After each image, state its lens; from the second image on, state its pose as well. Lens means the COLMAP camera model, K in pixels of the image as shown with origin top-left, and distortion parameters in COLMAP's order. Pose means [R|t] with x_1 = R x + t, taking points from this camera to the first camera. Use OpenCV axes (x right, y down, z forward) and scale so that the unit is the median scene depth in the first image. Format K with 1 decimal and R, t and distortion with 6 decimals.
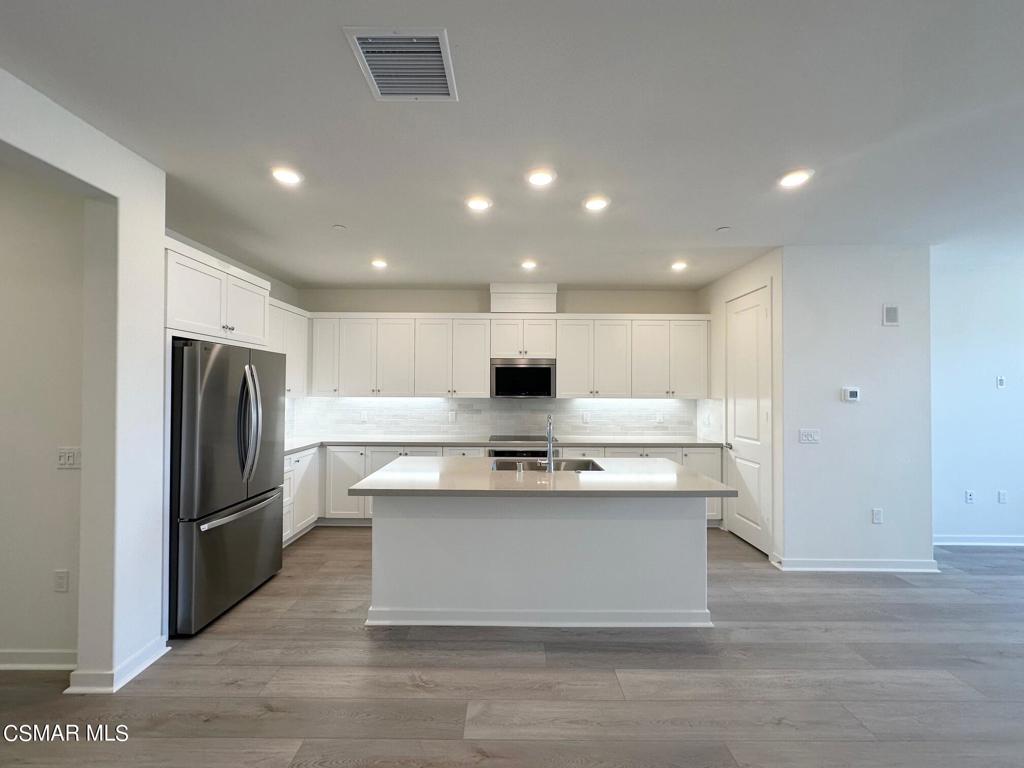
lens RADIAL K [[410.9, 0, 510.8], [0, 410.9, 384.0], [0, 0, 1]] dist [-0.002269, 0.001087]
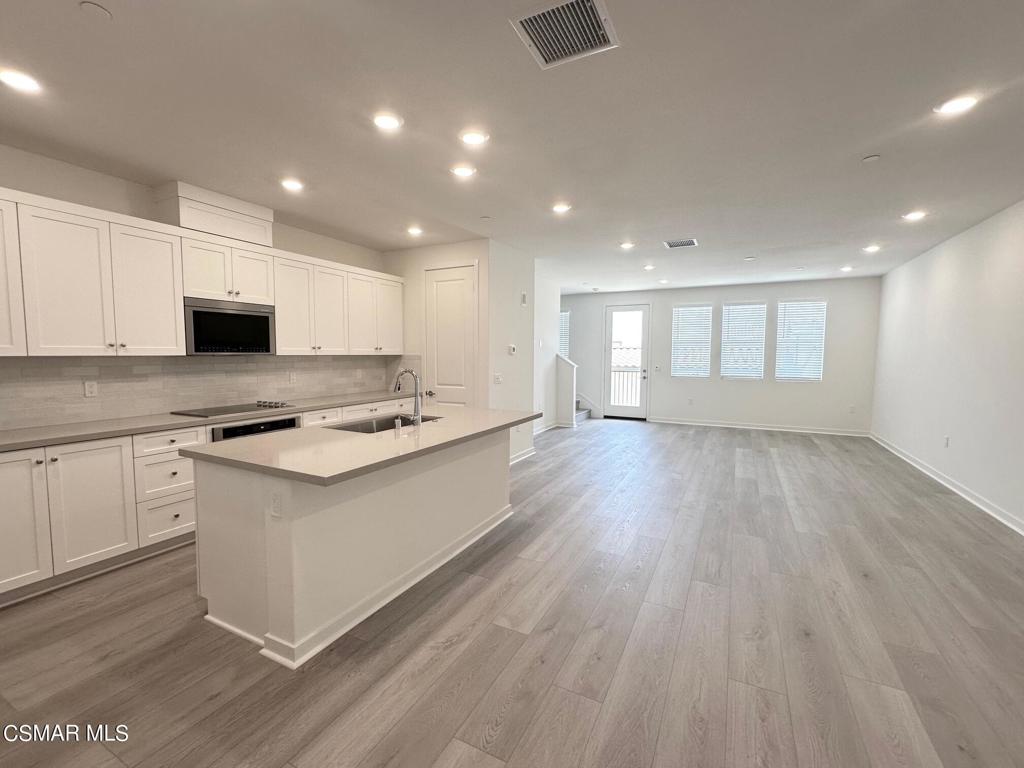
lens RADIAL K [[443.5, 0, 513.6], [0, 443.5, 384.6], [0, 0, 1]] dist [0.000611, 0.000208]
pose [[0.453862, -0.068541, 0.888432, -0.611150], [-0.013595, 0.996389, 0.083815, 0.016997], [-0.890968, -0.050119, 0.451291, 0.246322]]
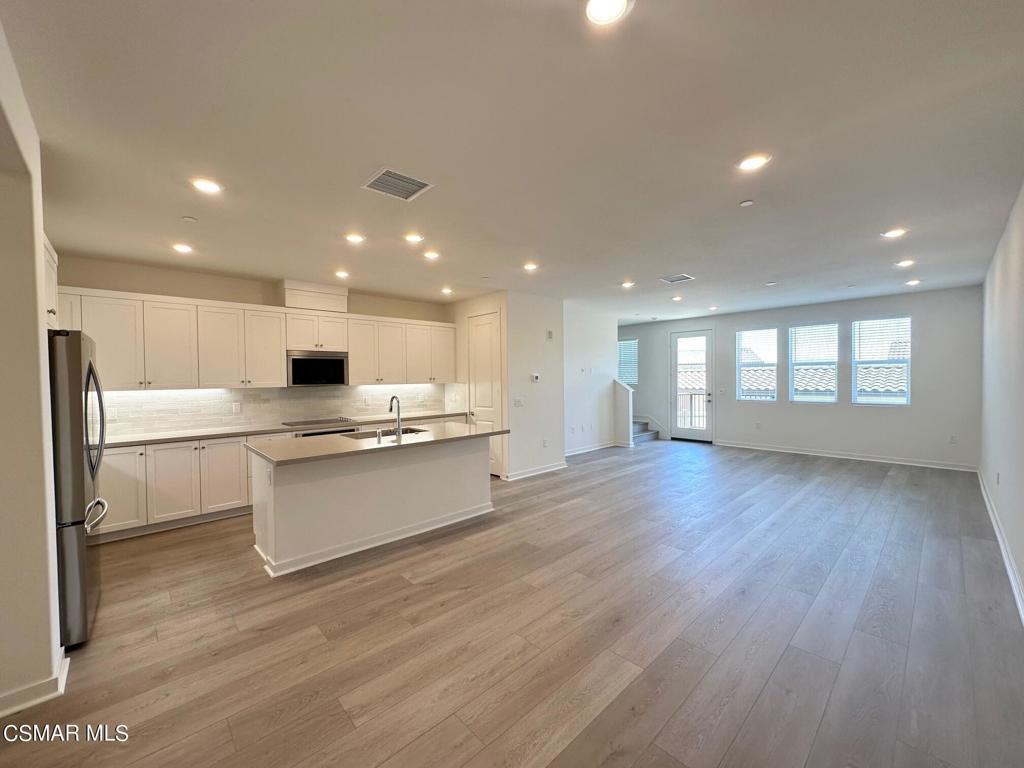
lens RADIAL K [[410.9, 0, 514.1], [0, 410.9, 385.7], [0, 0, 1]] dist [-0.002269, 0.001087]
pose [[0.725807, -0.029791, 0.687253, -0.474608], [0.006969, 0.999329, 0.035959, -0.005341], [-0.687863, -0.021310, 0.725528, -0.244463]]
